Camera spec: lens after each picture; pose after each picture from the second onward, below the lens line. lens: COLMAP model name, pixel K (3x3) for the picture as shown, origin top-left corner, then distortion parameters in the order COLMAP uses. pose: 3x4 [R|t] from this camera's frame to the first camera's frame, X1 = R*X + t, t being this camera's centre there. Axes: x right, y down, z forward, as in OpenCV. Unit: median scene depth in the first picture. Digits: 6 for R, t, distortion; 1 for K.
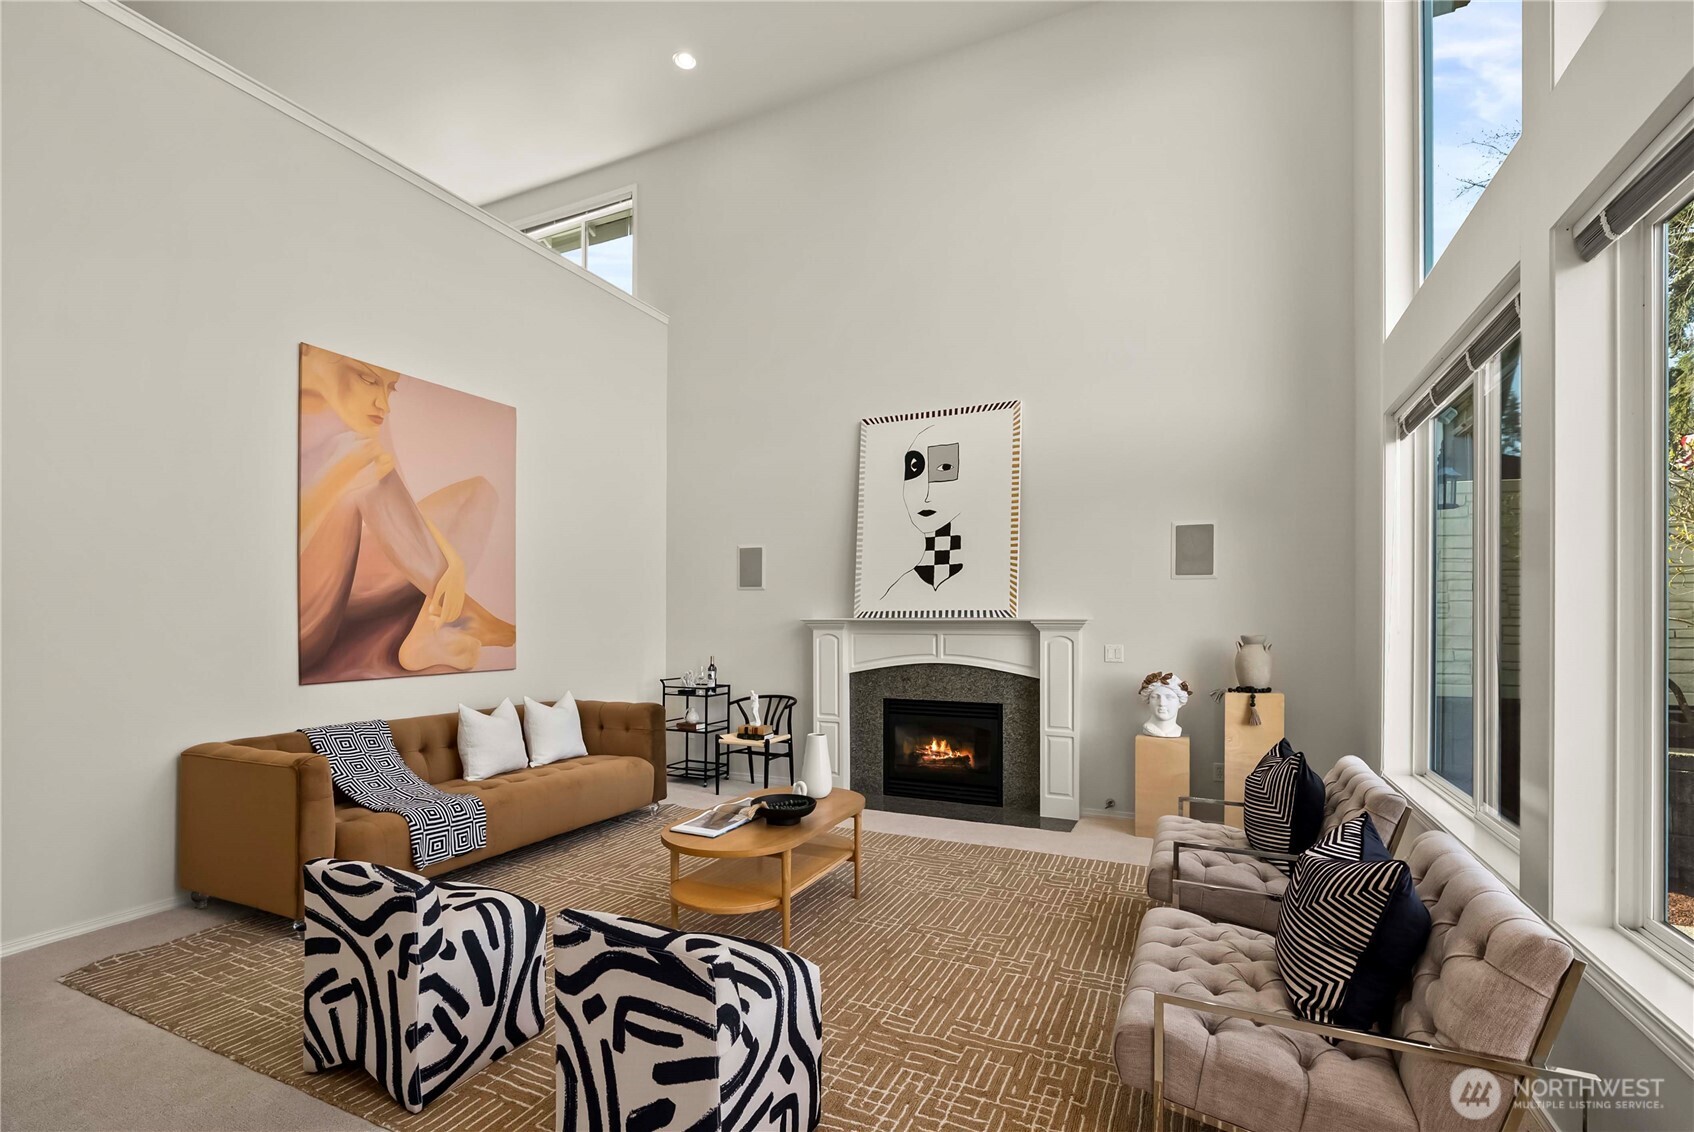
lens RADIAL K [[750.3, 0, 848.9], [0, 750.3, 615.7], [0, 0, 1]] dist [0.000151, 0.000024]
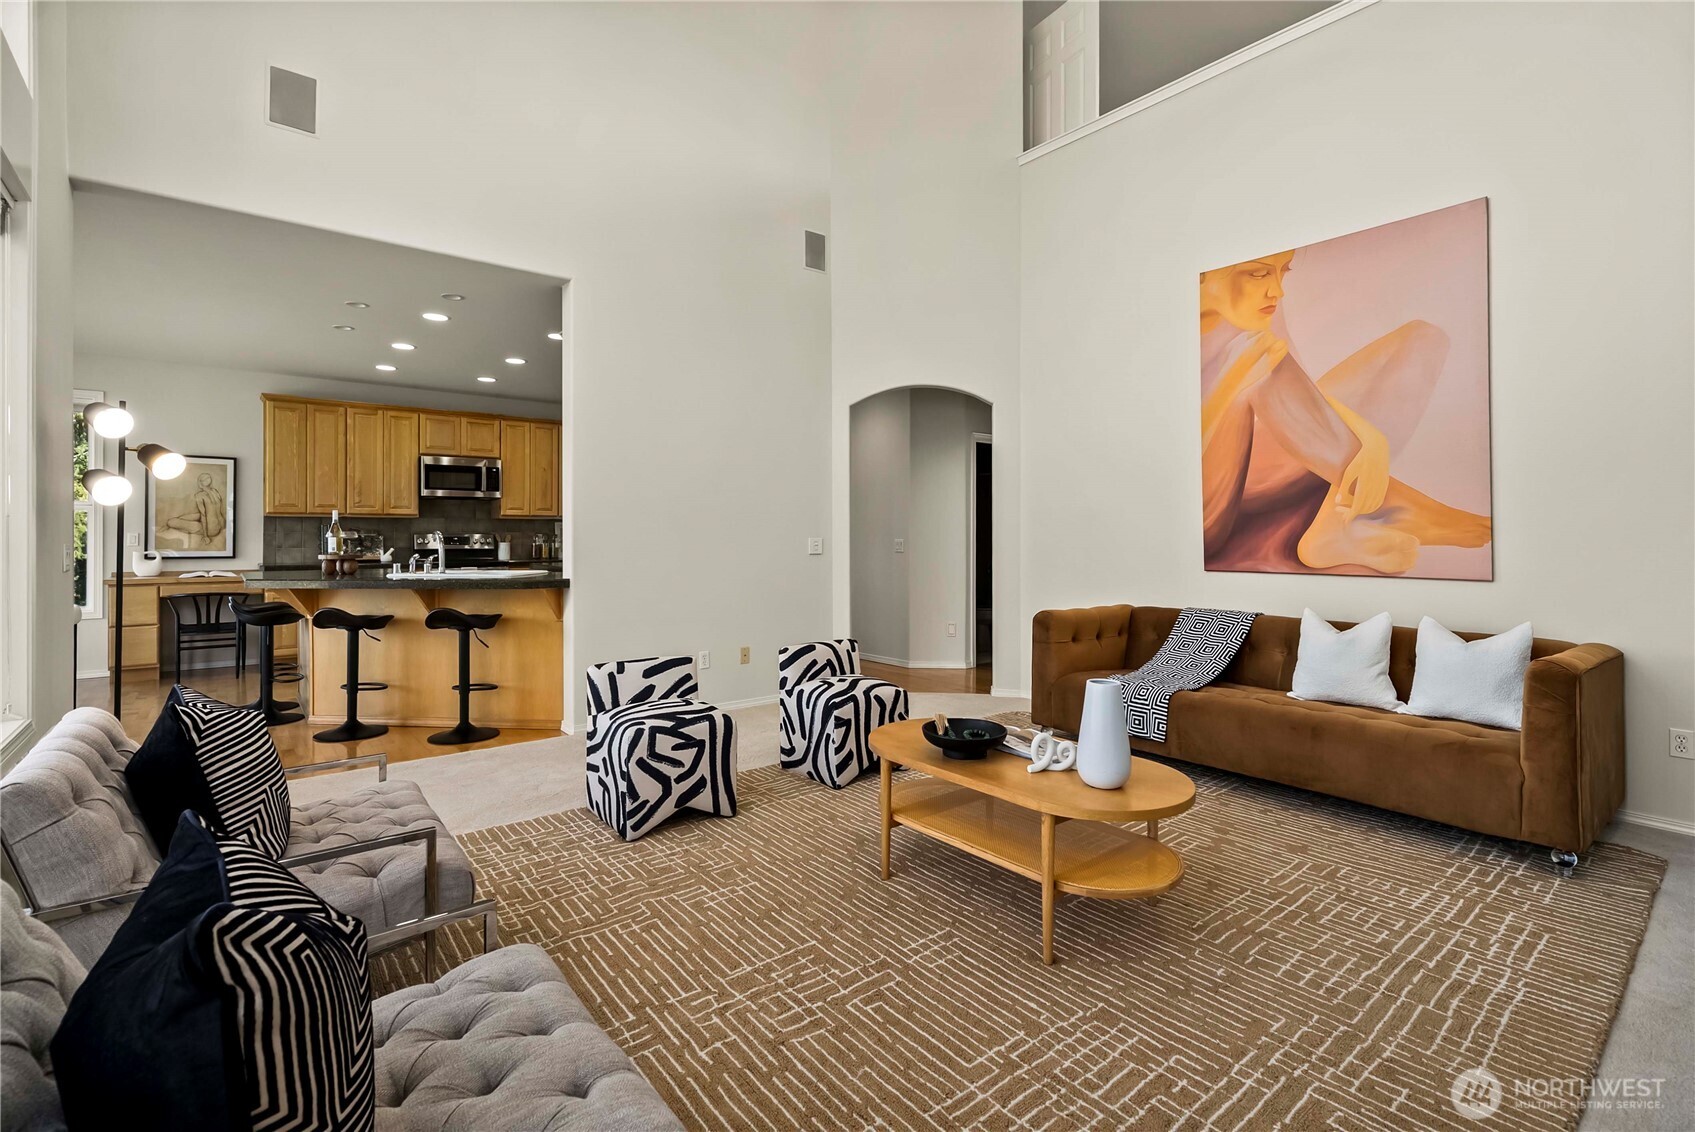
lens RADIAL K [[757.3, 0, 839.5], [0, 757.3, 528.1], [0, 0, 1]] dist [0.002731, 0.000144]
pose [[-0.429995, -0.007514, -0.902800, 0.507219], [0.001701, 0.999957, -0.009132, 0.033829], [0.902829, -0.005463, -0.429964, 0.906863]]
